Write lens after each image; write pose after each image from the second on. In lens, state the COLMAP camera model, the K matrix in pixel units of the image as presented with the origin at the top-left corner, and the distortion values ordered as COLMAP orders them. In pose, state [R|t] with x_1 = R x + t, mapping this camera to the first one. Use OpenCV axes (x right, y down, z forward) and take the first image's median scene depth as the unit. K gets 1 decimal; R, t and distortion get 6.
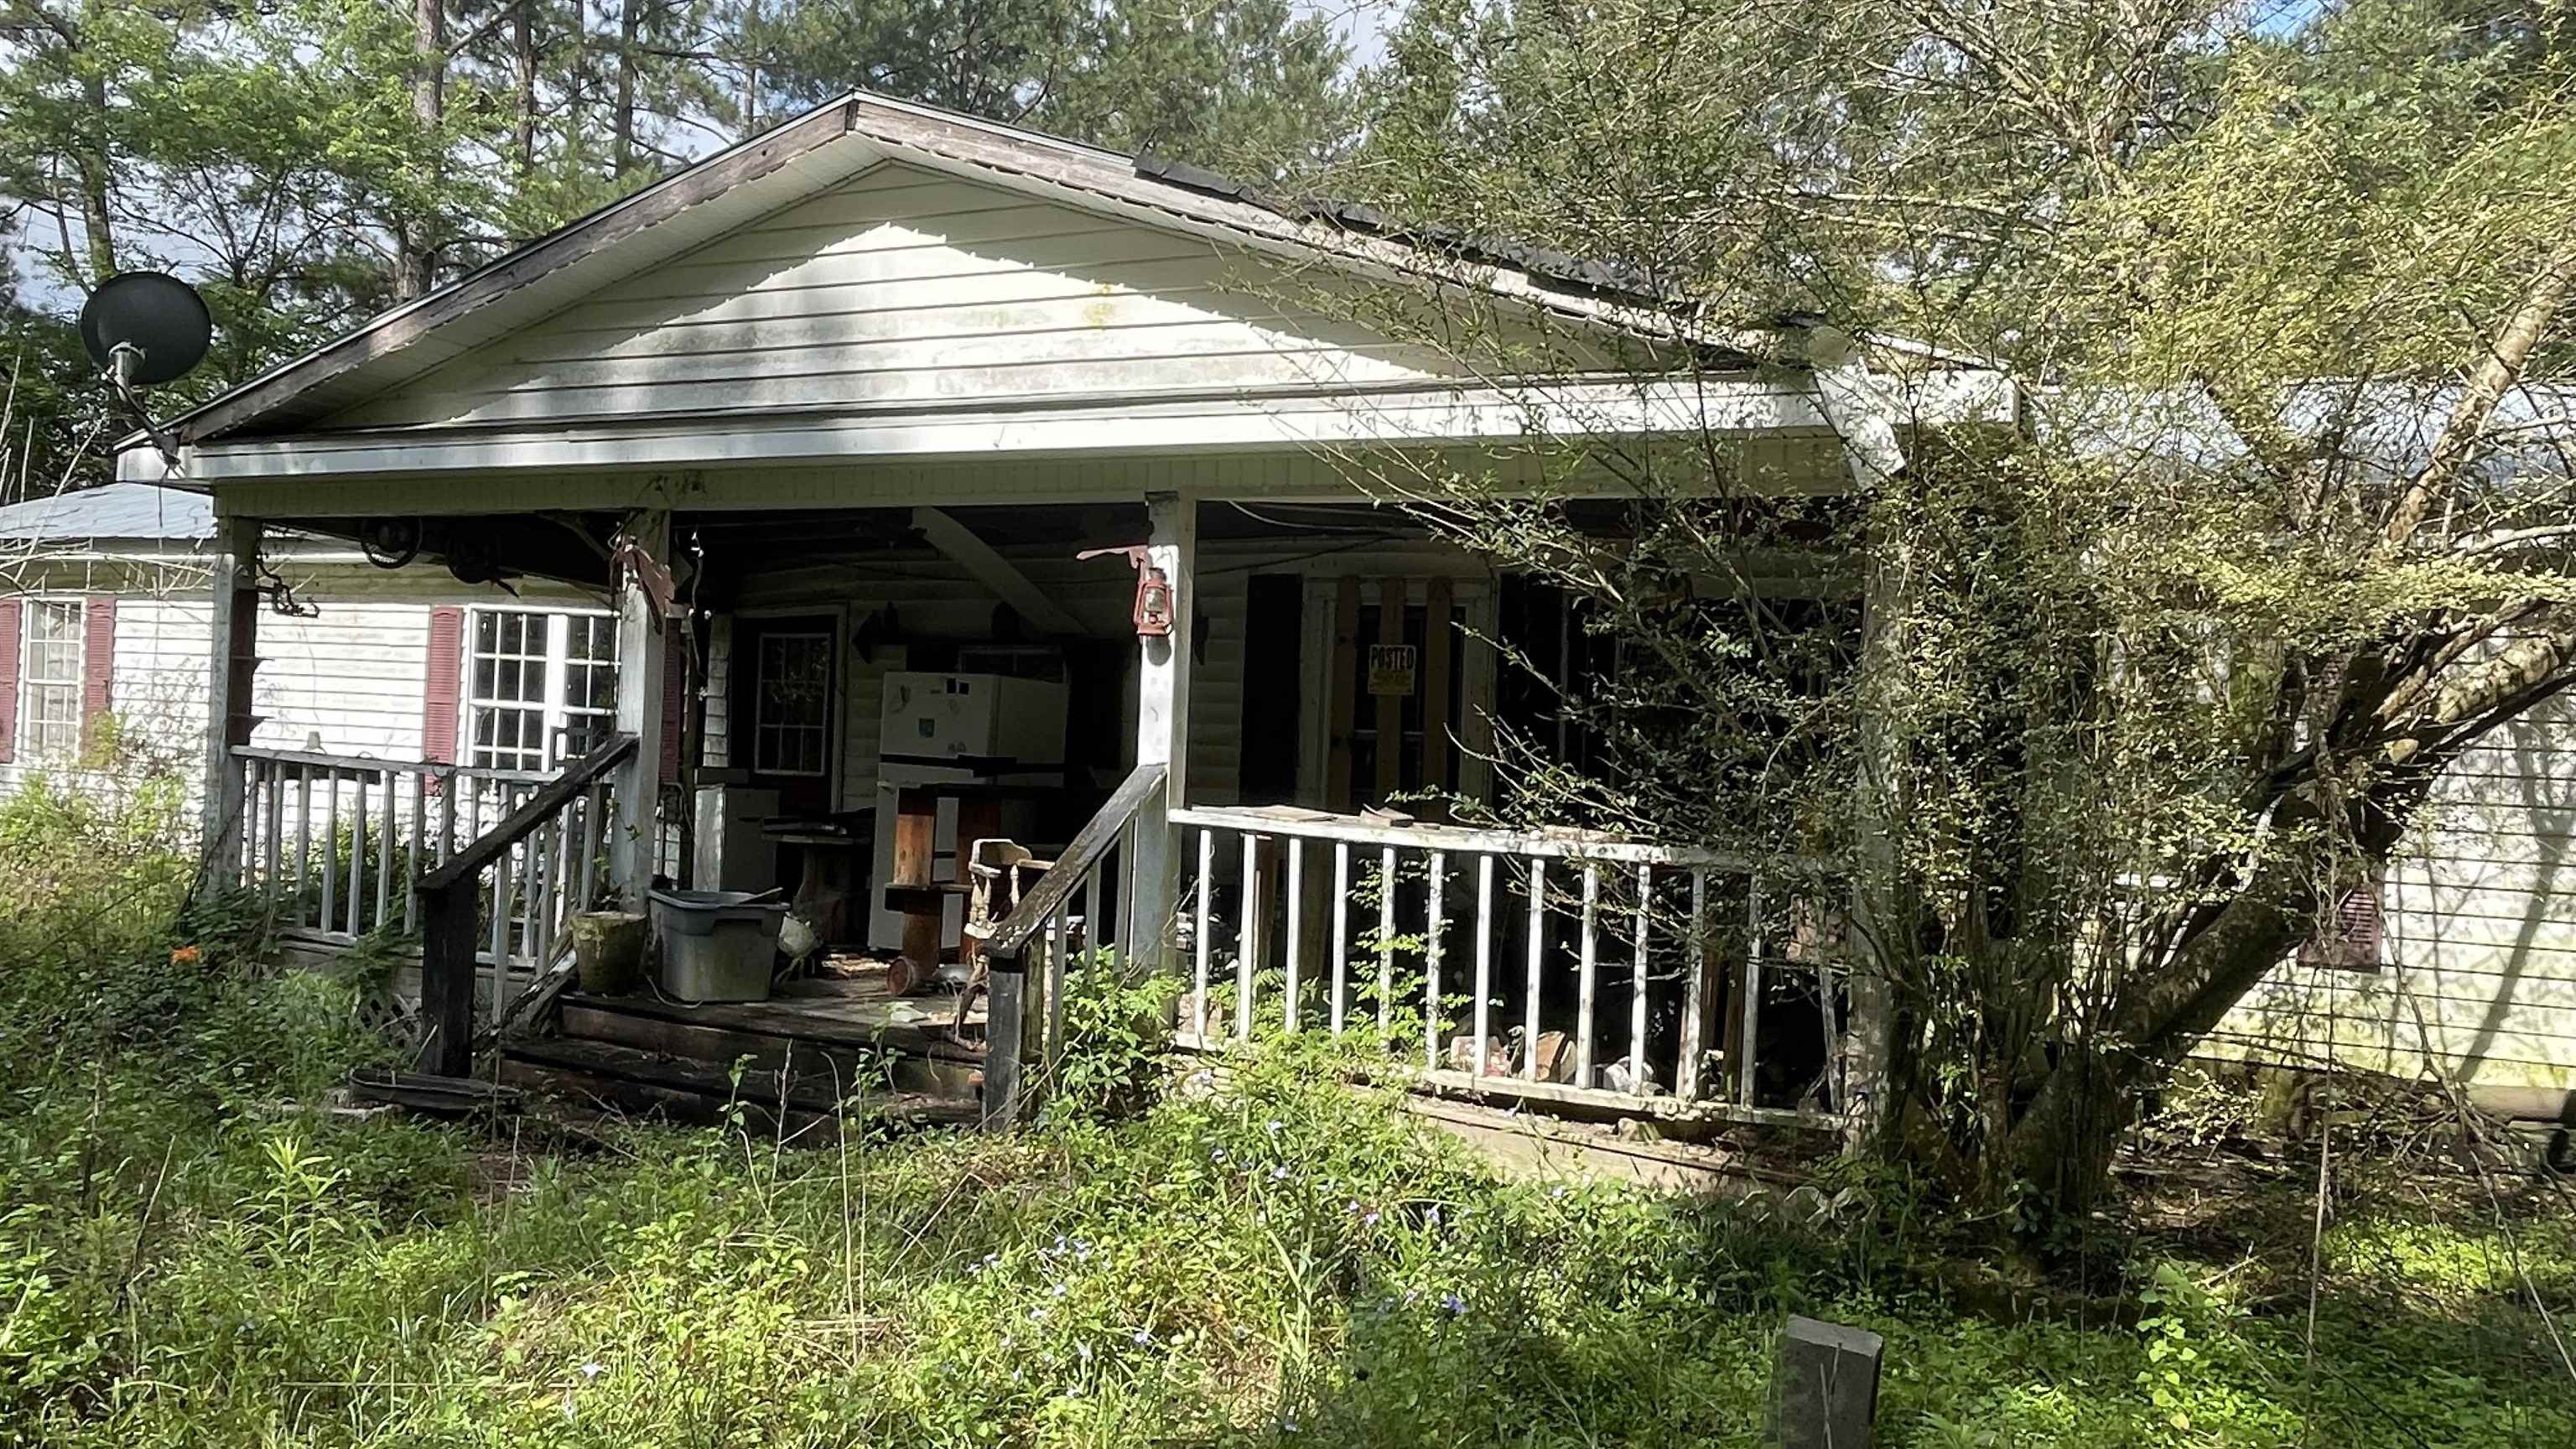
lens RADIAL K [[1881.3, 0, 1290.8], [0, 1881.3, 713.1], [0, 0, 1]] dist [0.003987, -0.001284]
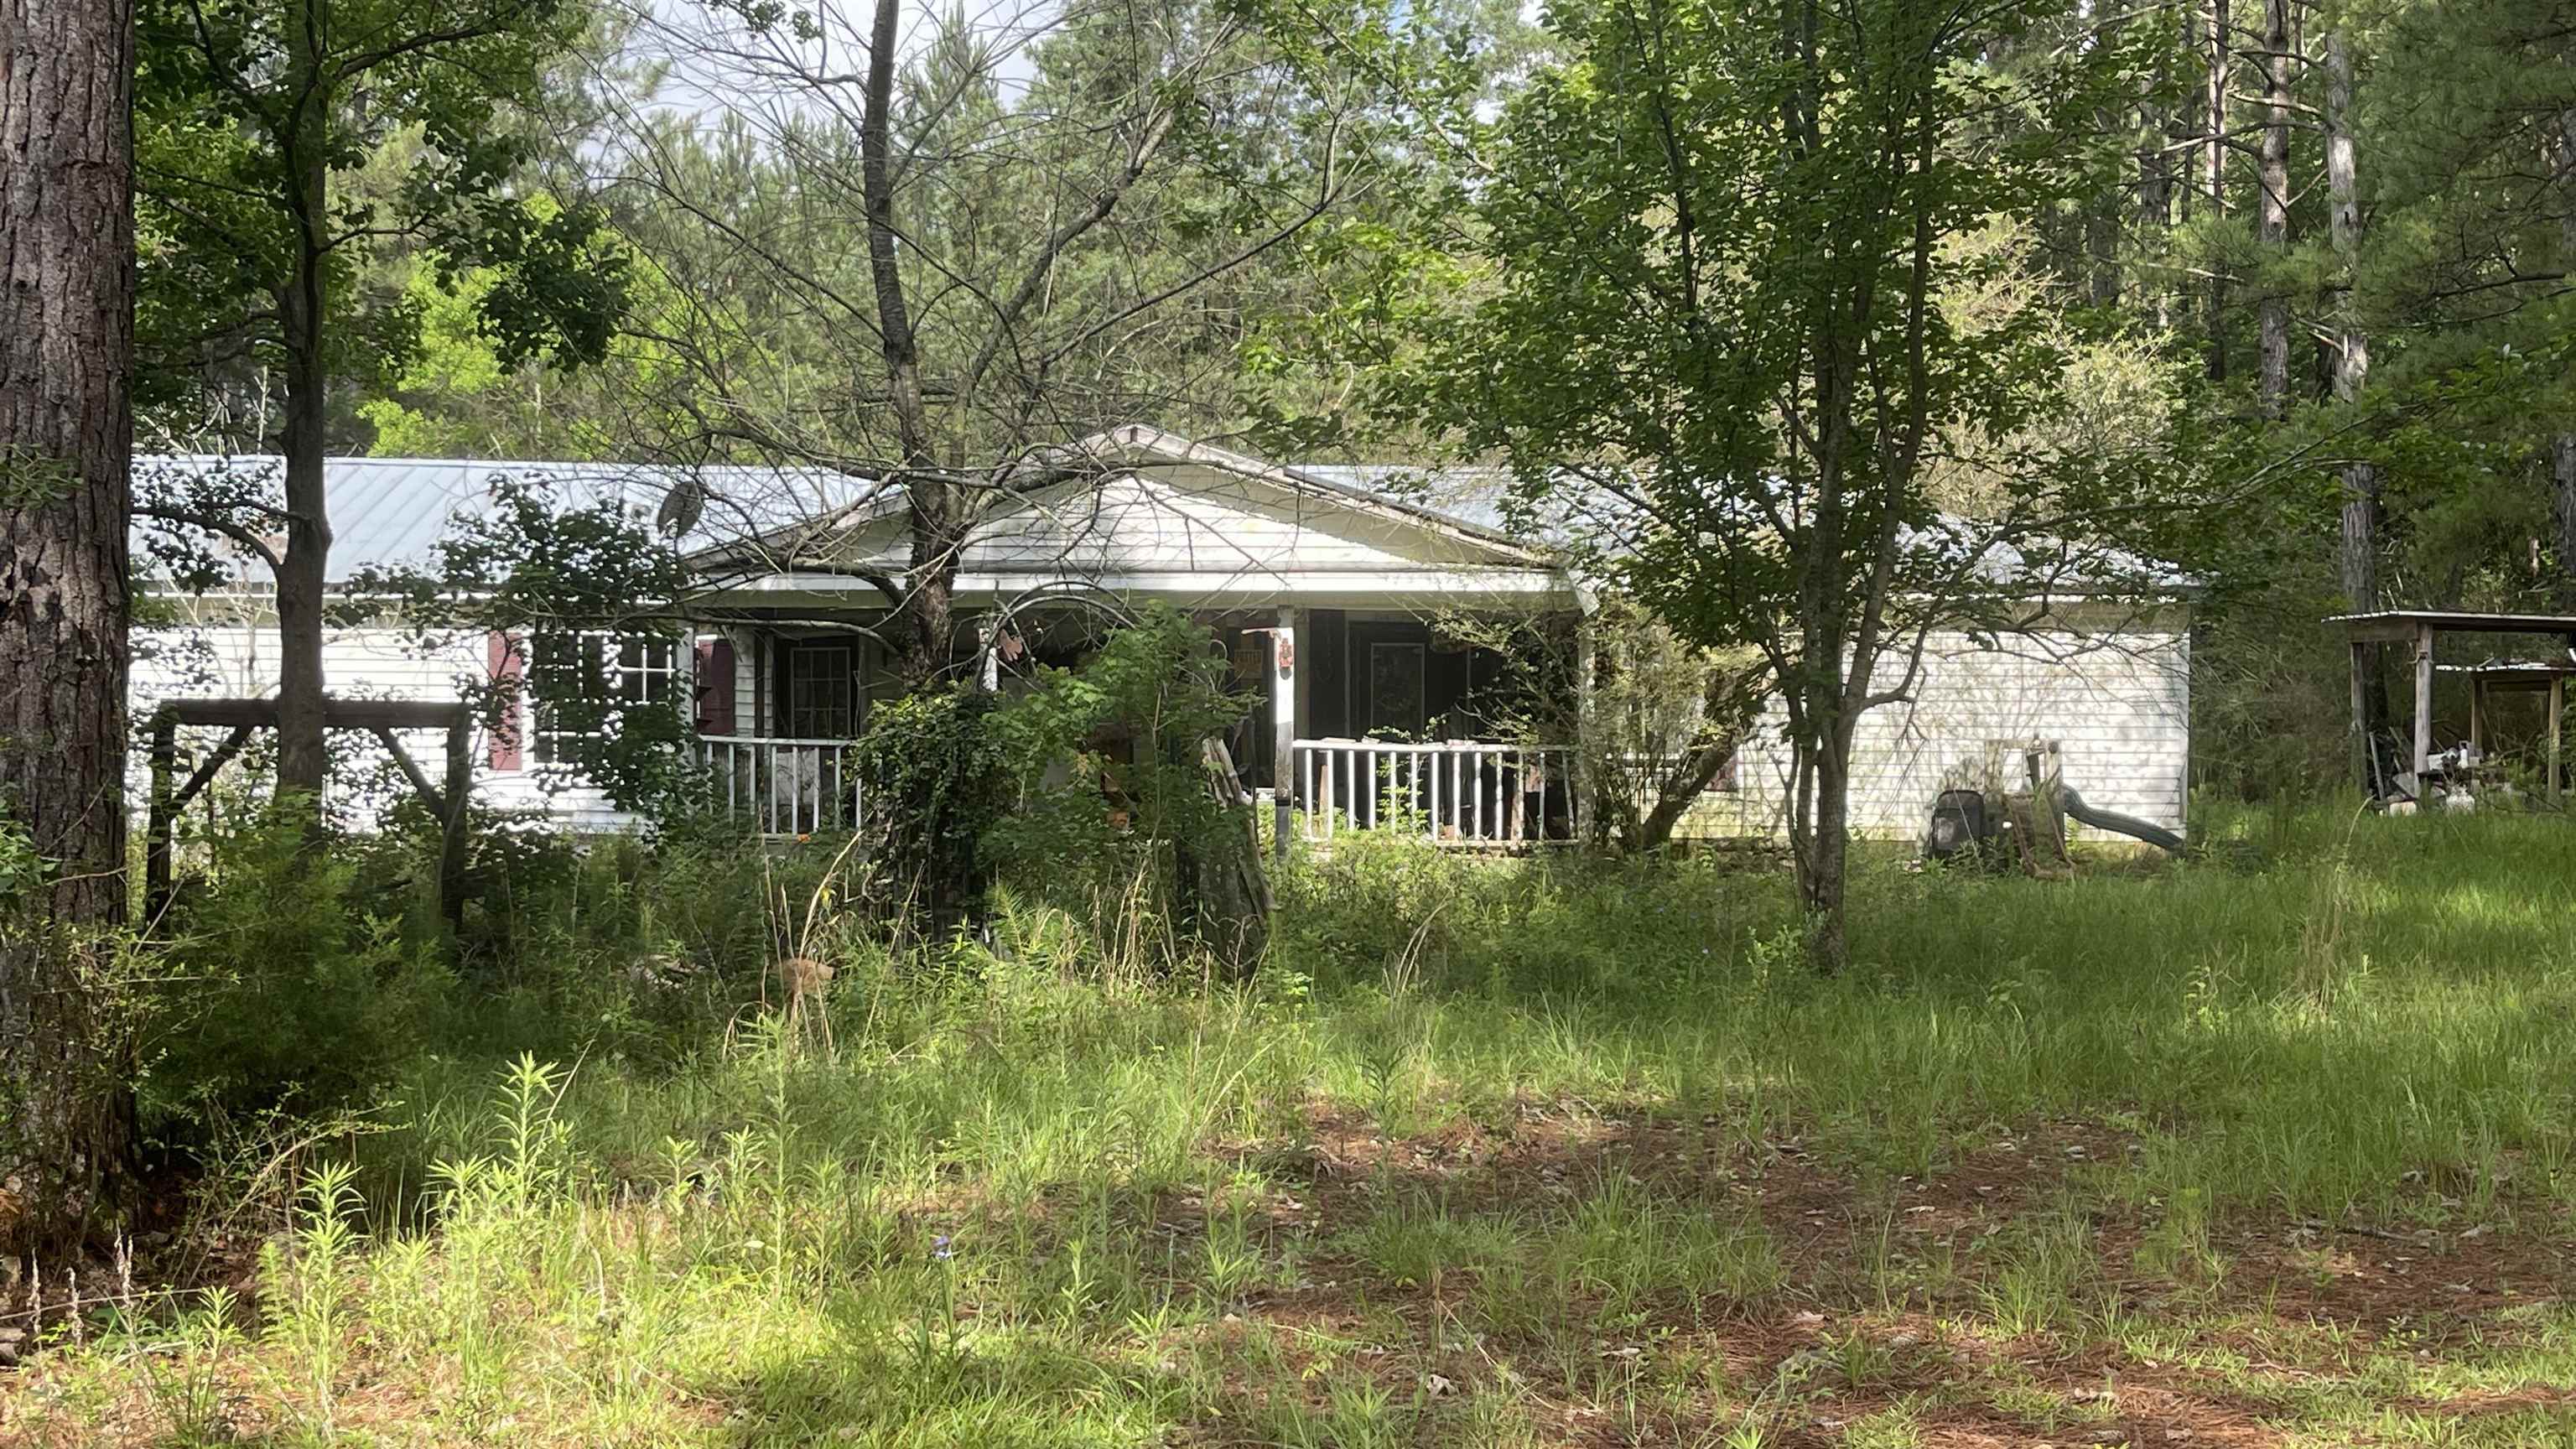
lens RADIAL K [[3173.0, 0, 1287.4], [0, 3173.0, 724.2], [0, 0, 1]] dist [-0.002636, 0.000000]
pose [[0.917455, -0.045298, 0.395253, -1.694497], [0.029612, 0.998516, 0.045701, -0.156821], [-0.396737, -0.030225, 0.917435, -2.717041]]
